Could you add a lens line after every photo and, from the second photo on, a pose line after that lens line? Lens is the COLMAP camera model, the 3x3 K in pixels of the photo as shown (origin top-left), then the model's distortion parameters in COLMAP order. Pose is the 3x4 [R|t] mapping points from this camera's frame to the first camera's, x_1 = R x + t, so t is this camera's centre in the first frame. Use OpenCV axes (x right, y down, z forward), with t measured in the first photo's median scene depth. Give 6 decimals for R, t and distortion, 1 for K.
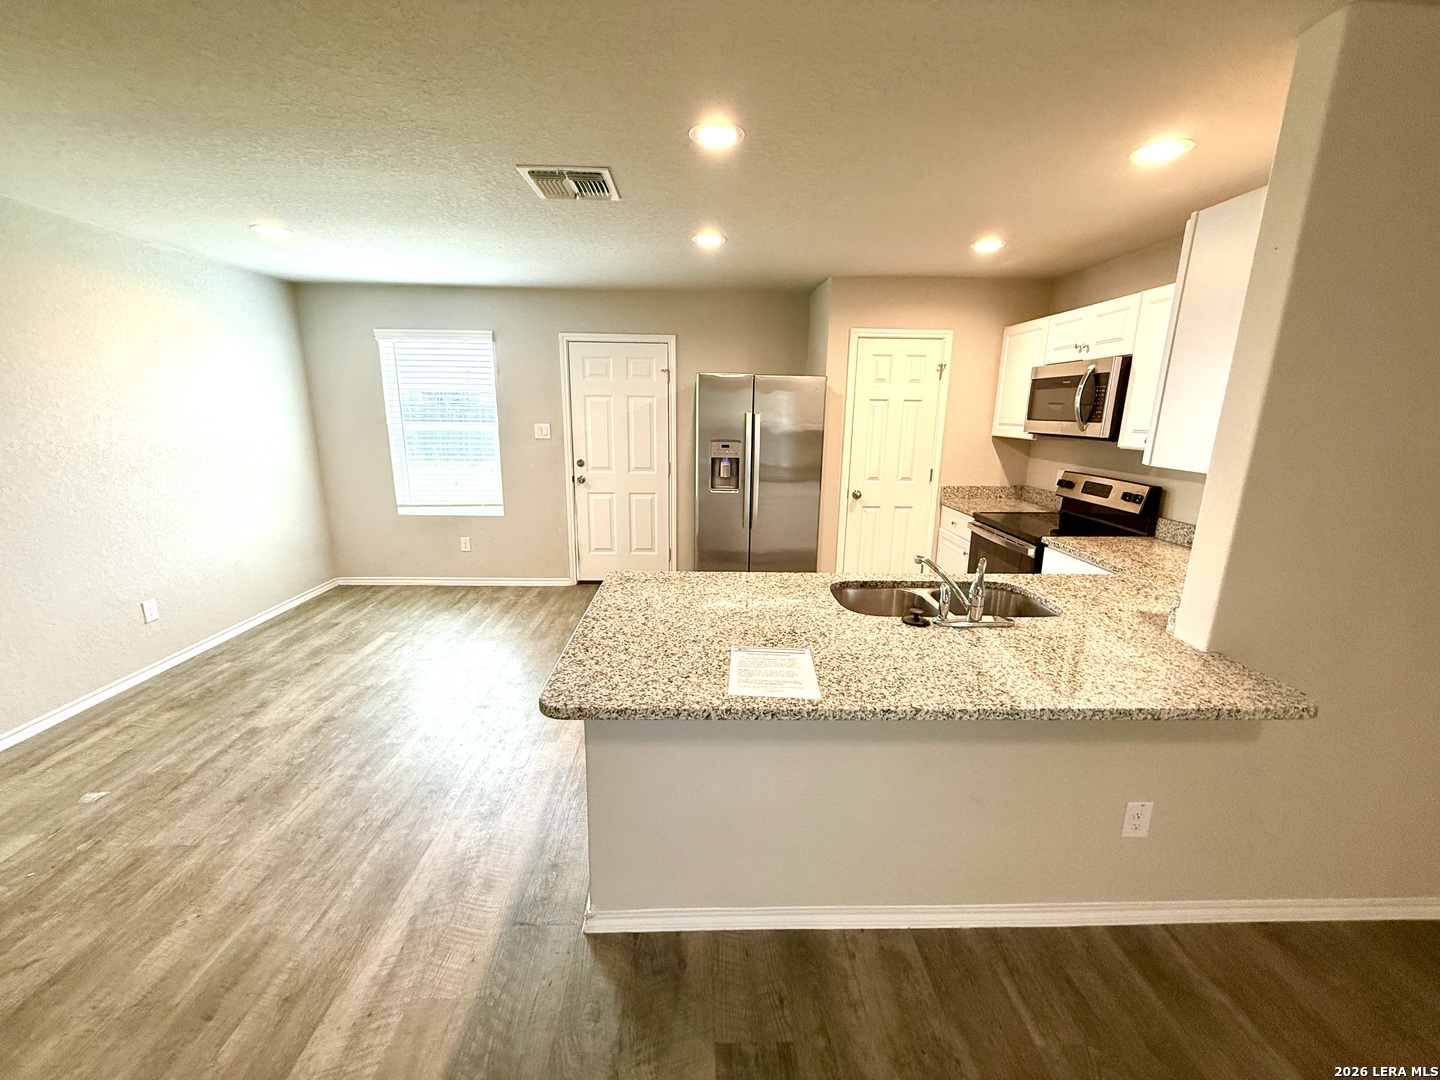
lens RADIAL K [[574.1, 0, 717.2], [0, 574.1, 539.3], [0, 0, 1]] dist [0.001167, -0.000436]
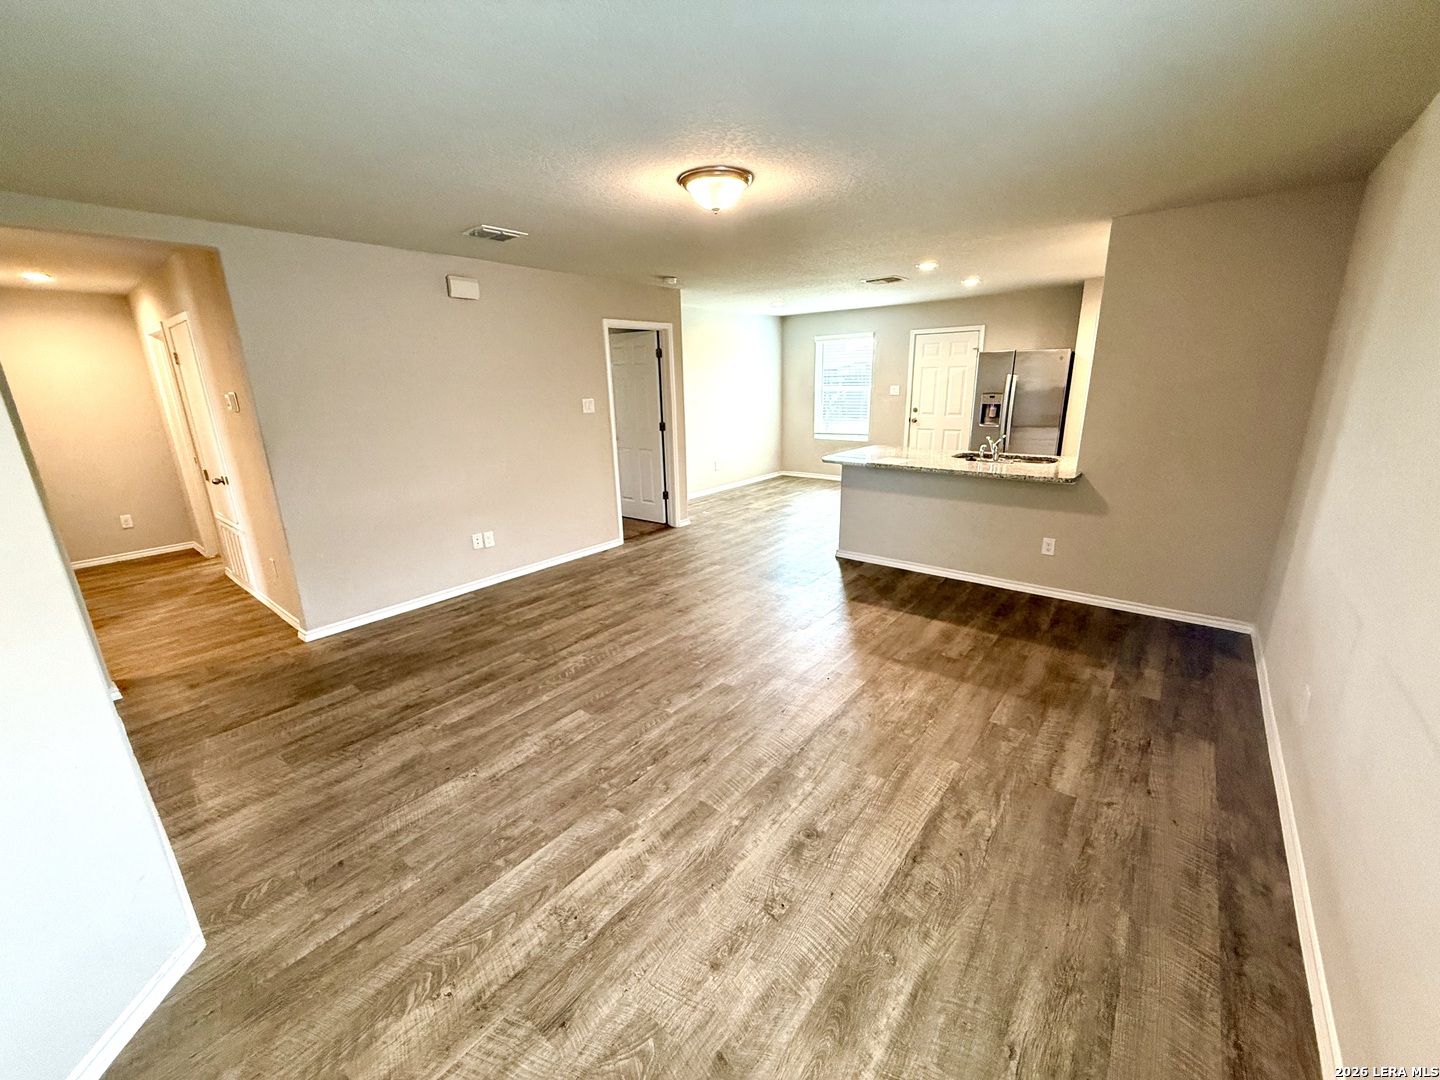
lens RADIAL K [[574.1, 0, 717.2], [0, 574.1, 541.5], [0, 0, 1]] dist [0.001167, -0.000436]
pose [[0.755196, 0.149445, -0.638236, 0.579740], [-0.113228, 0.988769, 0.097546, 0.188076], [0.645646, -0.001400, 0.763636, -0.809024]]
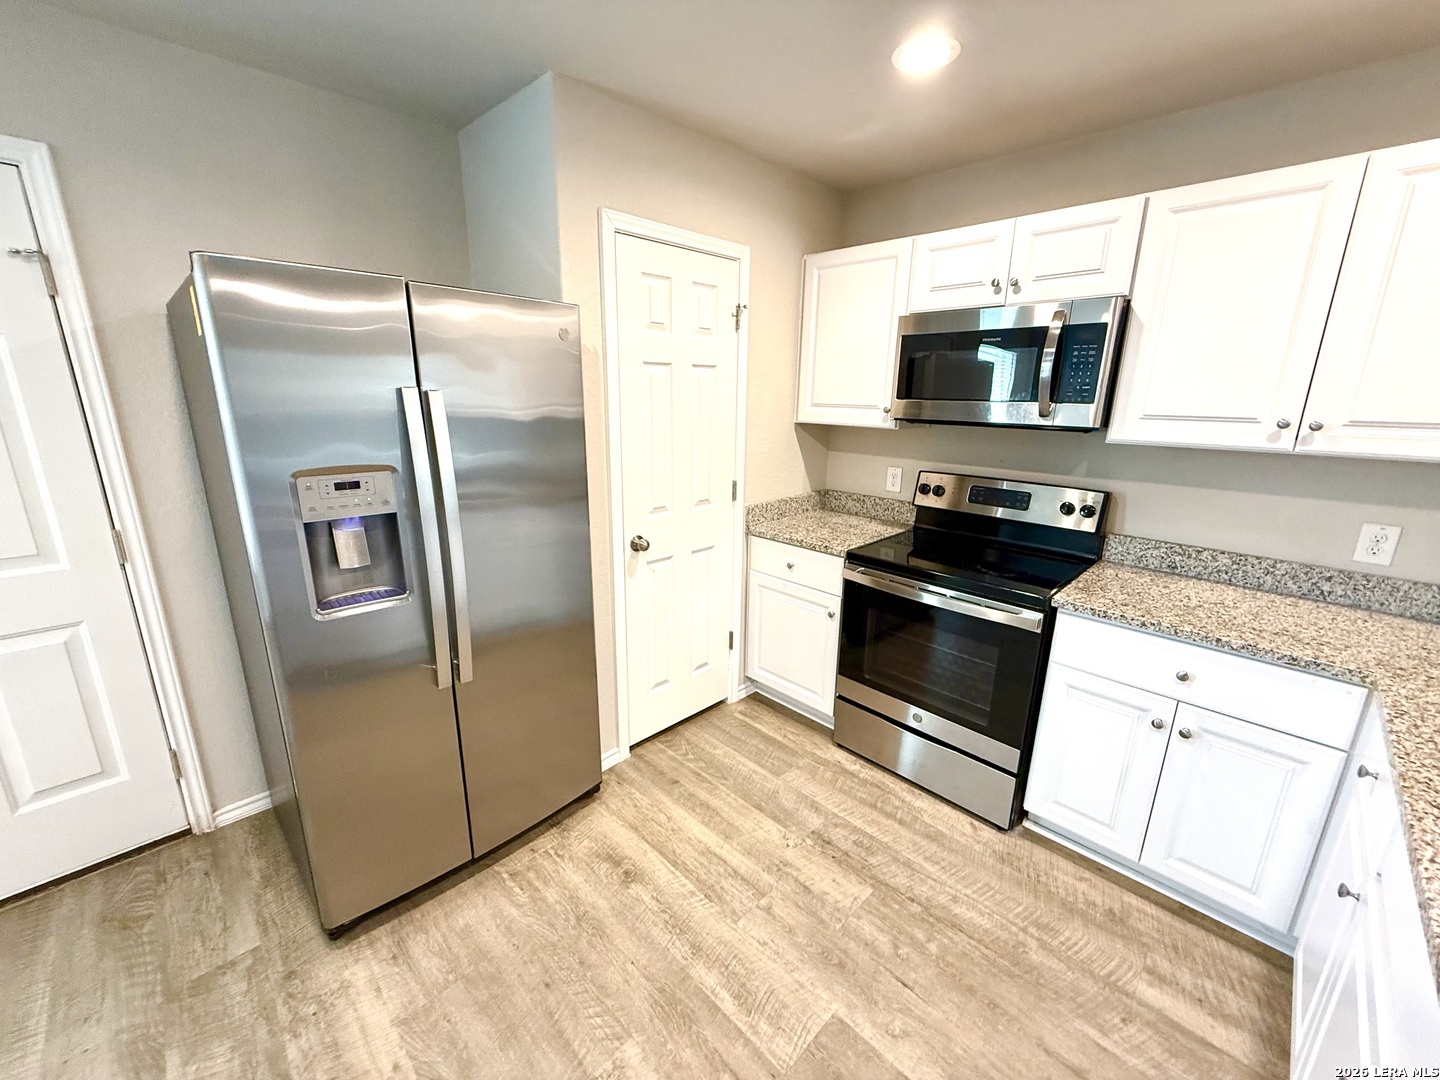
lens RADIAL K [[574.1, 0, 718.8], [0, 574.1, 538.9], [0, 0, 1]] dist [0.001167, -0.000436]
pose [[0.730890, -0.173176, 0.660159, -0.062379], [0.146635, 0.984529, 0.095920, -0.145980], [-0.666557, 0.026695, 0.744976, 0.663523]]
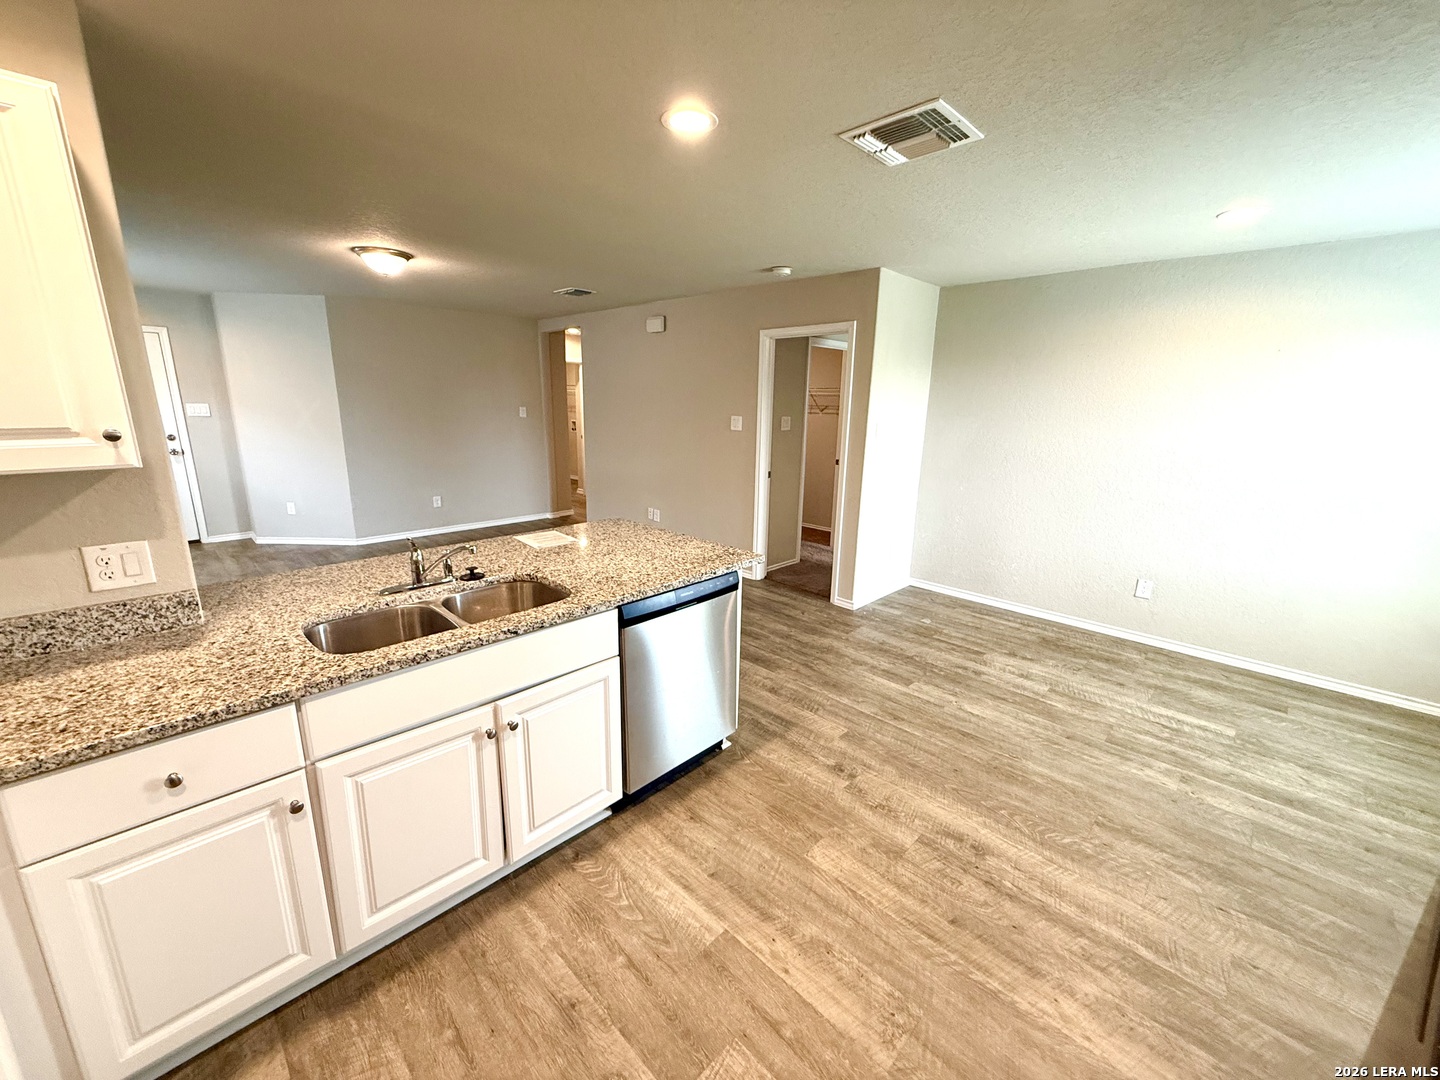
lens RADIAL K [[574.1, 0, 717.5], [0, 574.1, 542.4], [0, 0, 1]] dist [0.001167, -0.000436]
pose [[-0.722503, 0.142477, -0.676527, 0.385365], [-0.181803, 0.904943, 0.384741, -0.233156], [0.667035, 0.400971, -0.627922, 1.025656]]
